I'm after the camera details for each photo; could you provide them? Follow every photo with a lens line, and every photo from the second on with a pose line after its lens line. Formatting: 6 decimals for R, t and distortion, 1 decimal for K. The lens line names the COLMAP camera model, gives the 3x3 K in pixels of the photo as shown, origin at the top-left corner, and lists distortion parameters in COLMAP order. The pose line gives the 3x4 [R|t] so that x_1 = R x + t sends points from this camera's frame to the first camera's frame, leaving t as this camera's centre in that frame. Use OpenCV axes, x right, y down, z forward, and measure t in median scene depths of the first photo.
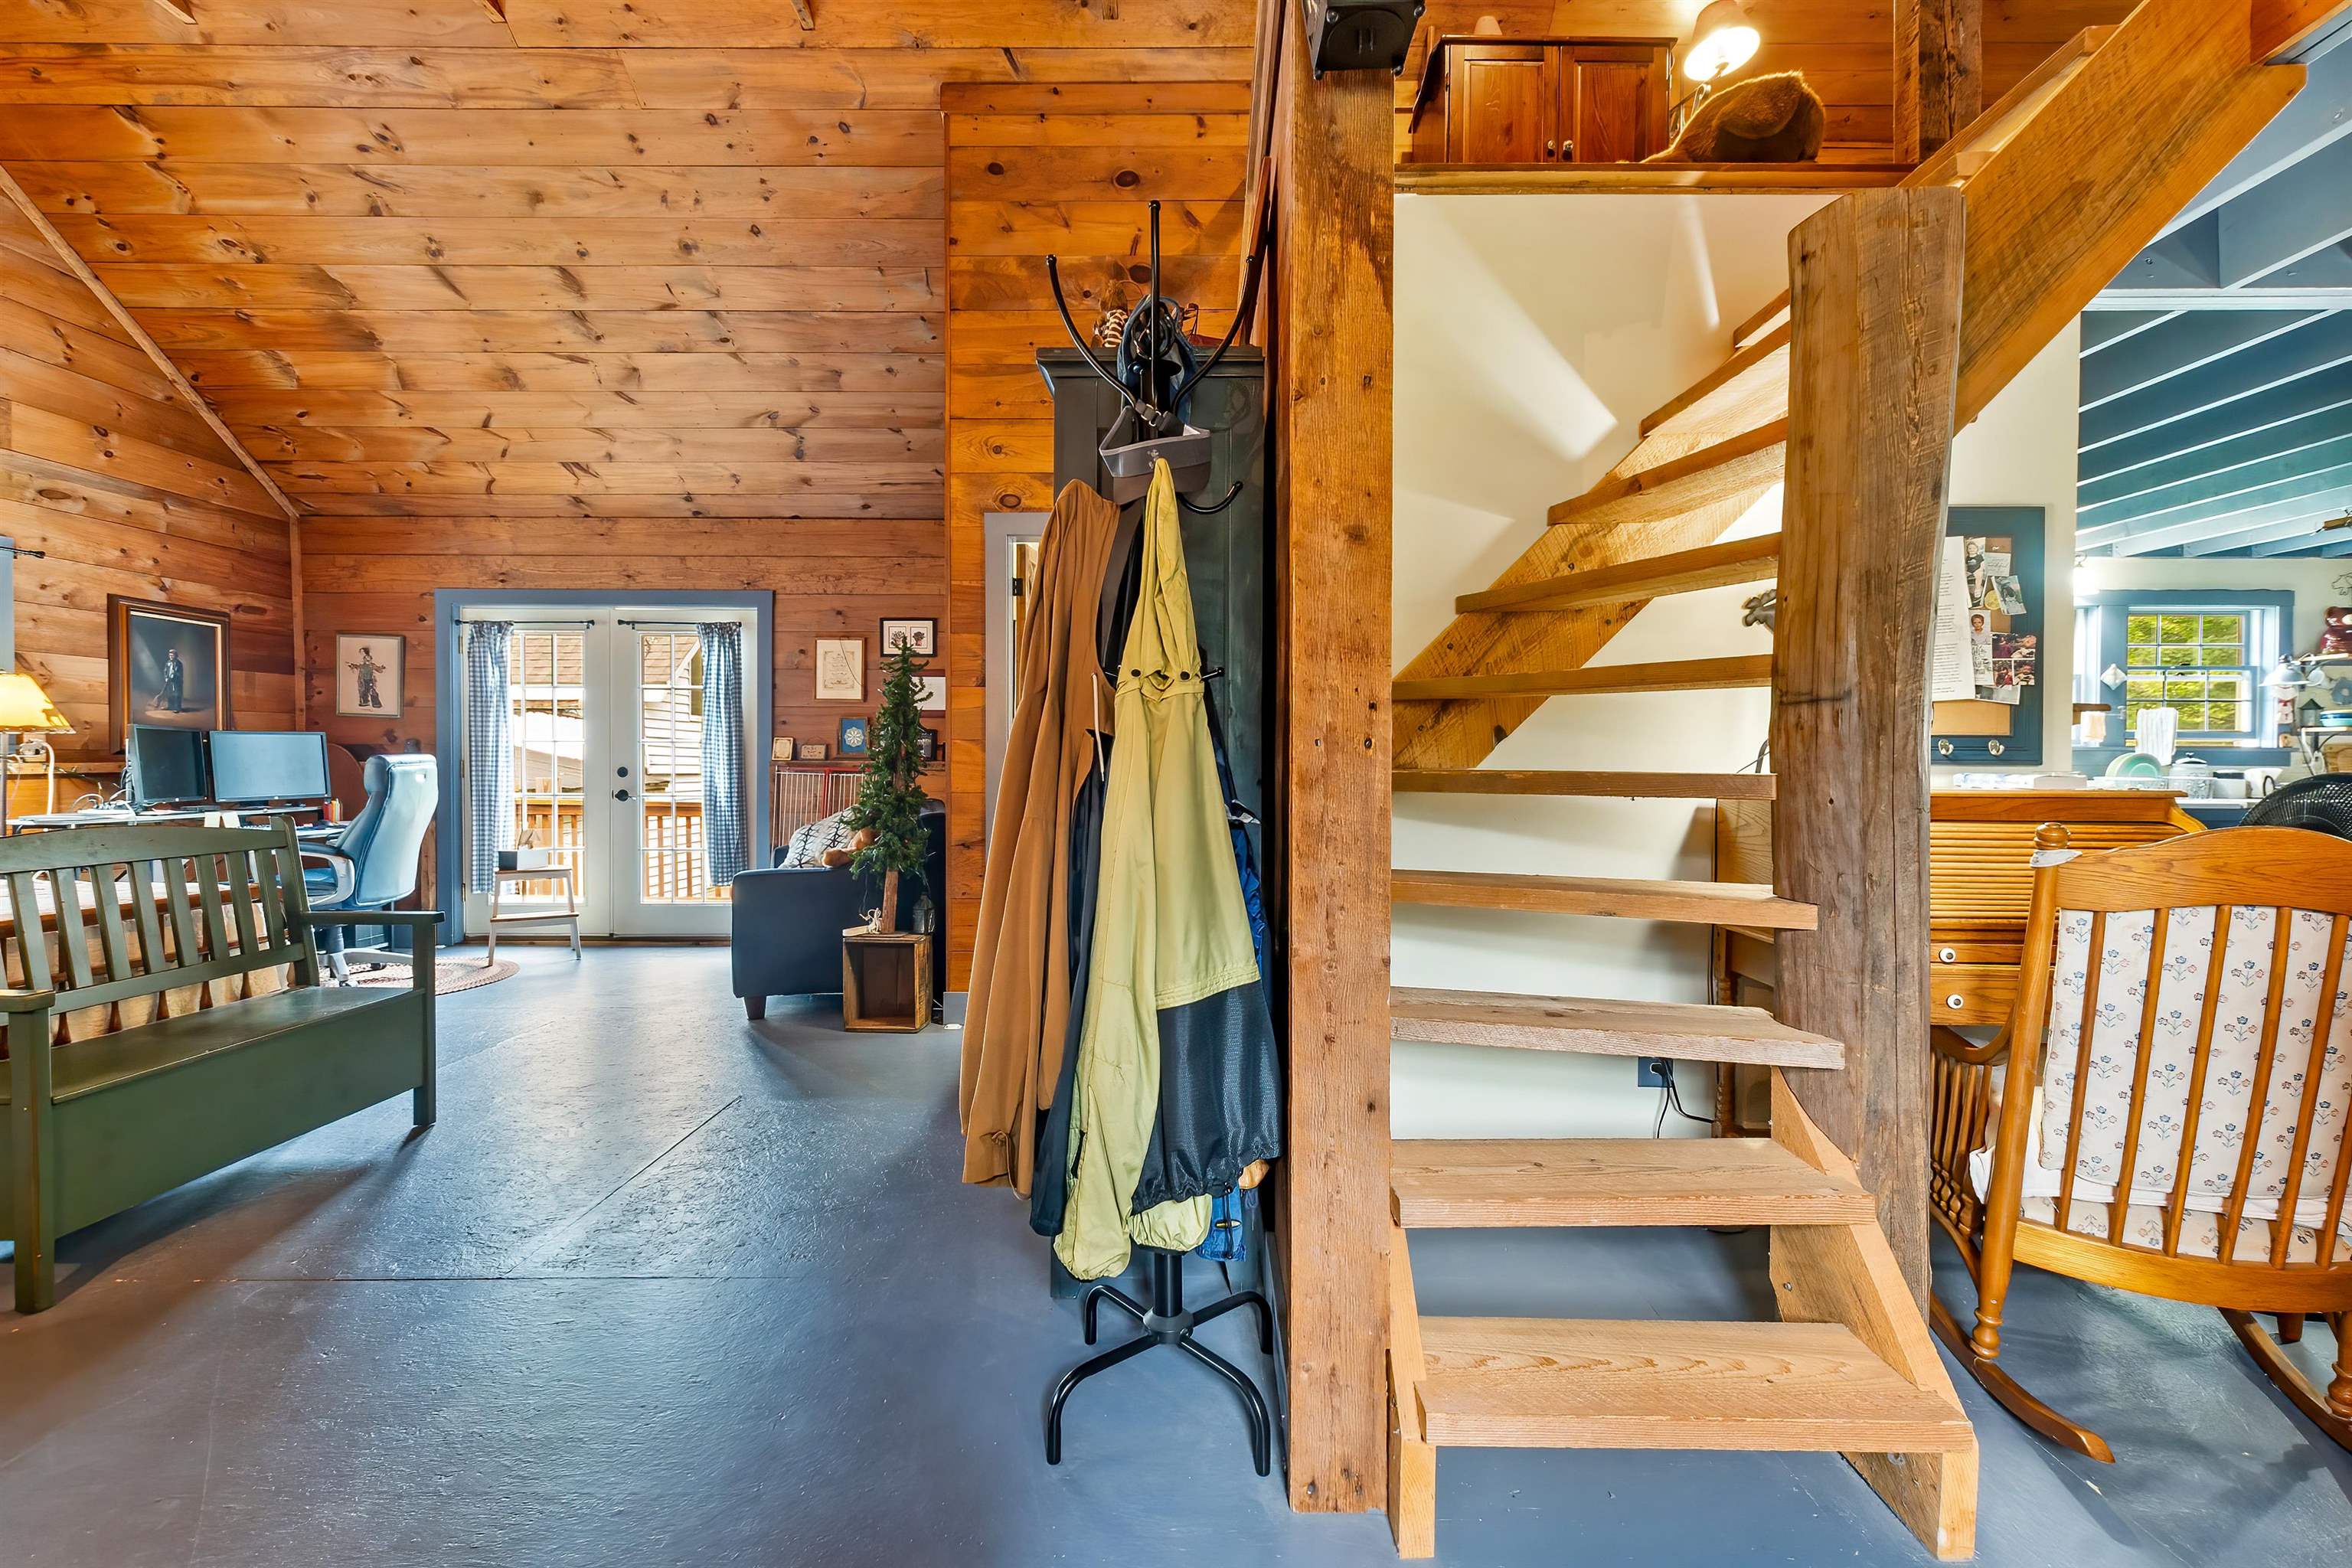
lens RADIAL K [[1034.6, 0, 1171.5], [0, 1034.6, 778.6], [0, 0, 1]] dist [0.010386, -0.001092]
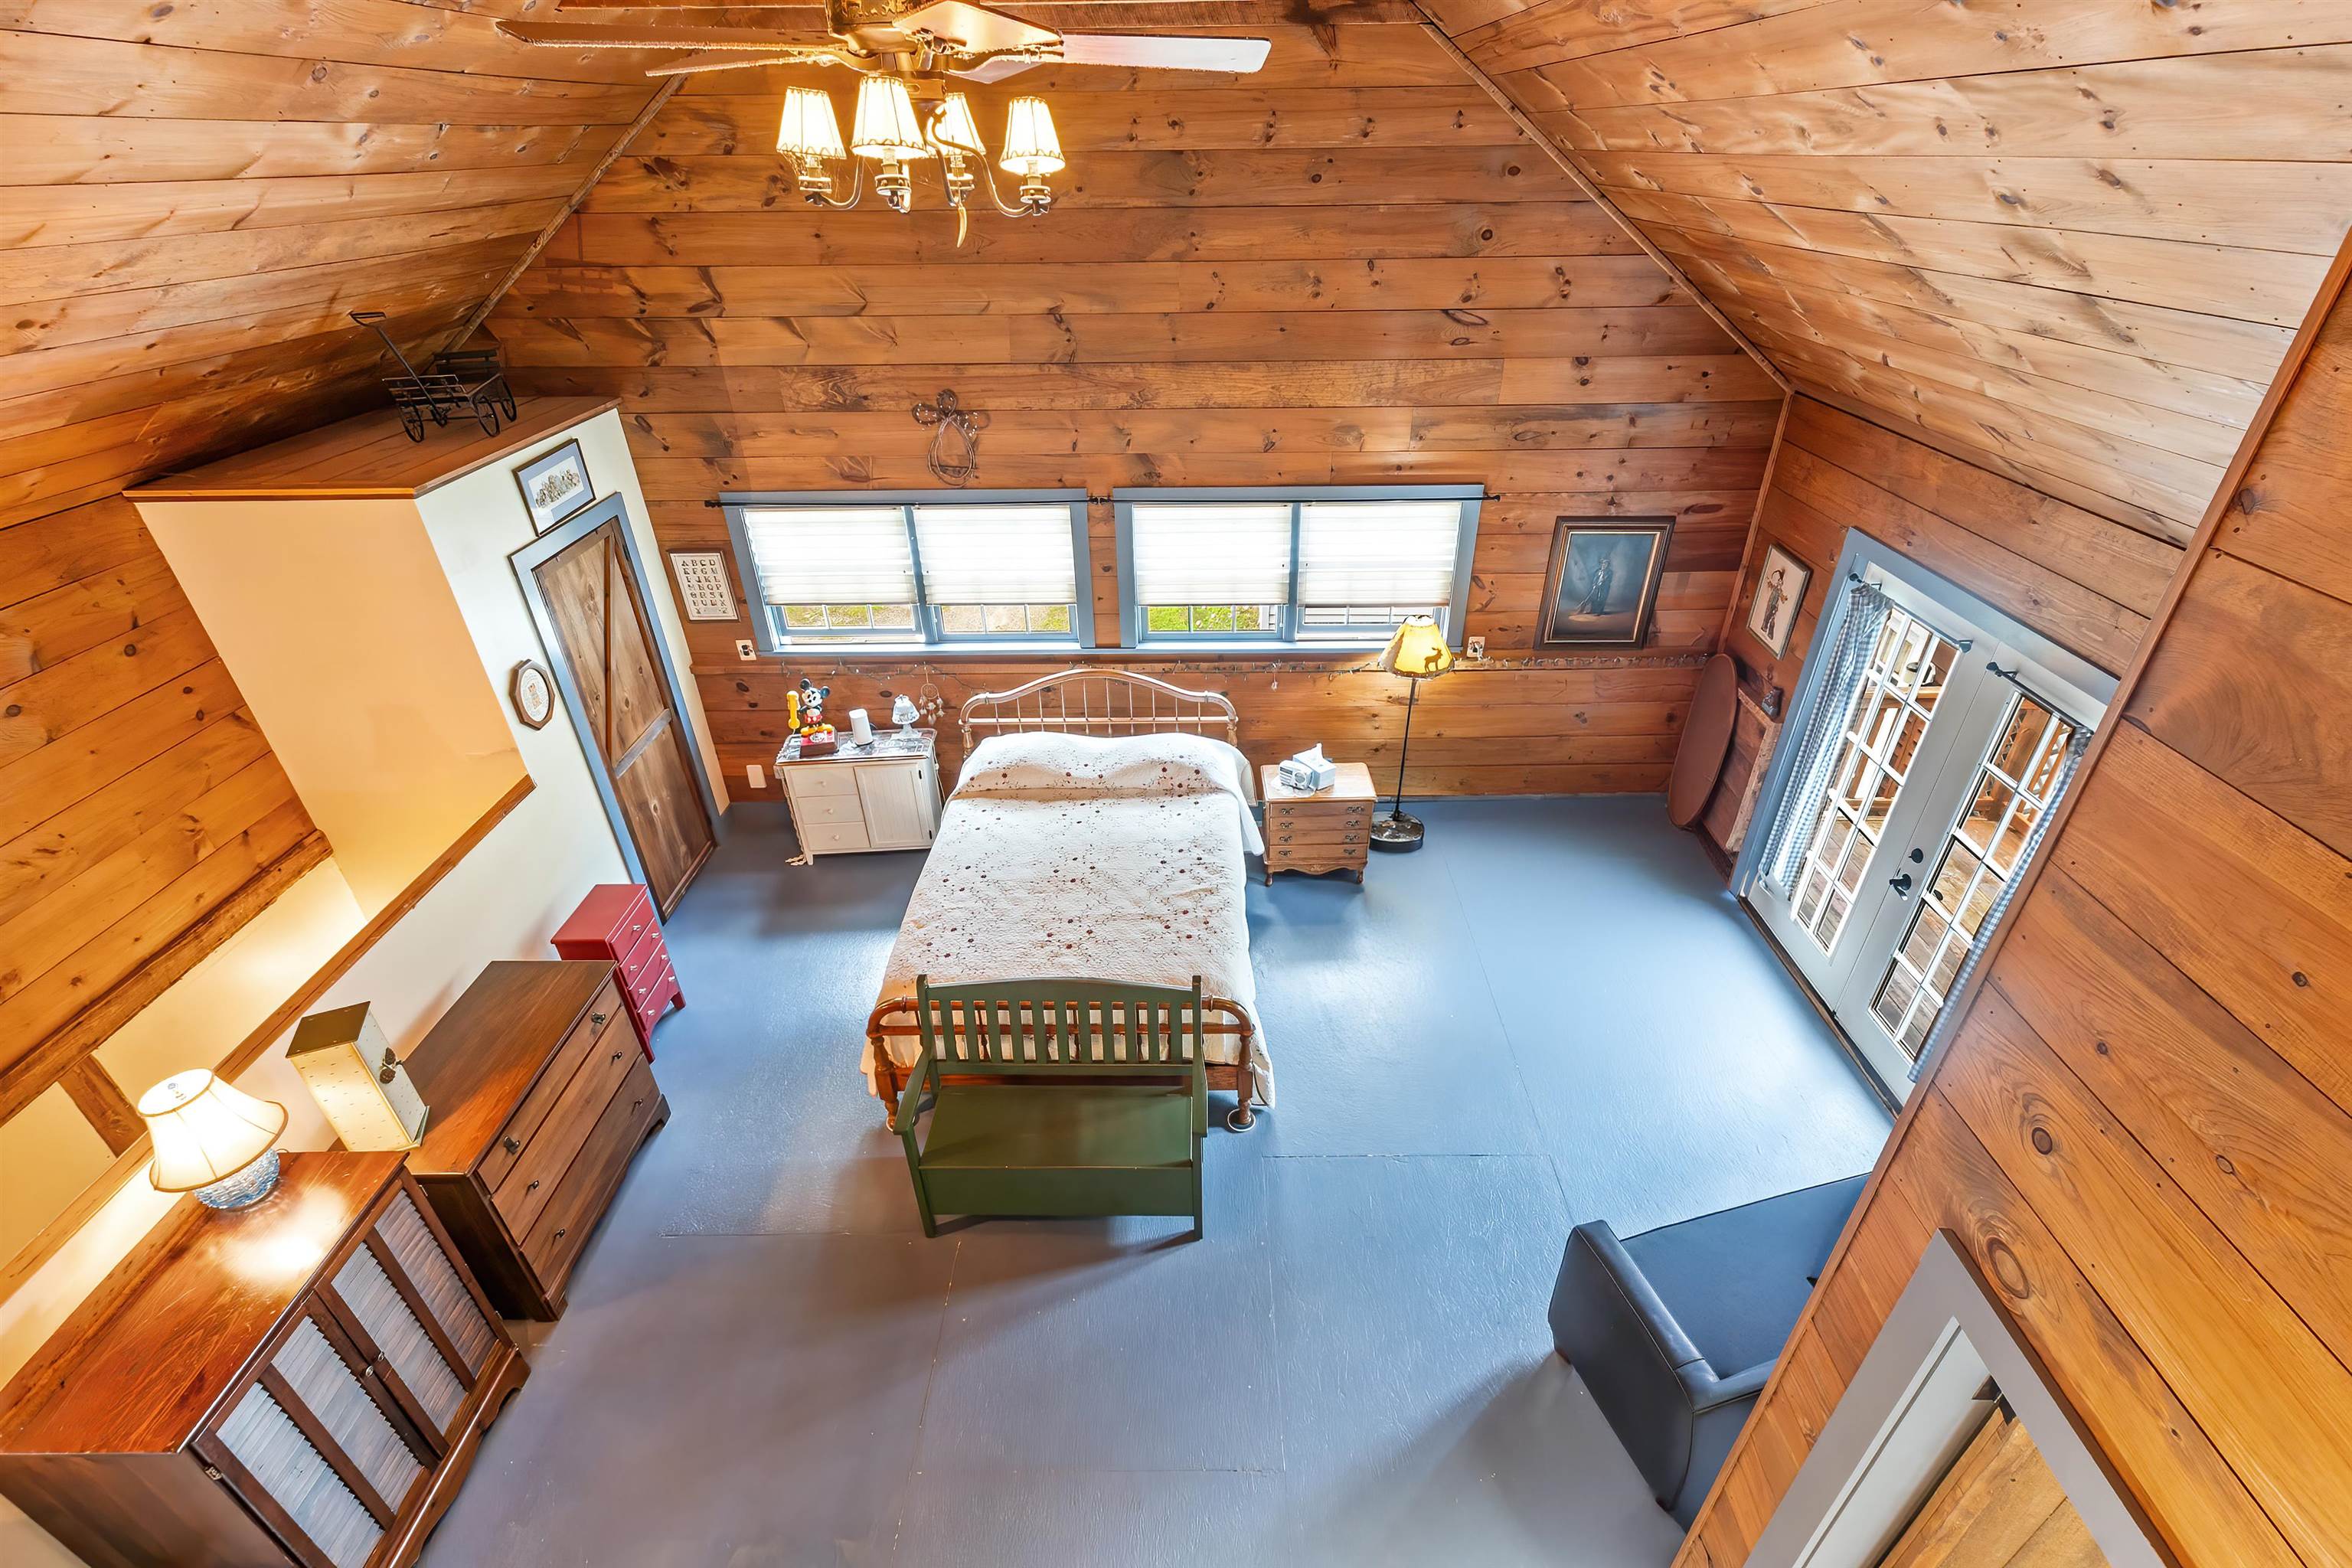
lens RADIAL K [[1034.6, 0, 1216.5], [0, 1034.6, 776.5], [0, 0, 1]] dist [0.010386, -0.001092]
pose [[0.020777, 0.520486, -0.853617, 0.039249], [-0.018125, 0.853857, 0.520191, -0.421440], [0.999620, 0.004664, 0.027175, 0.512669]]
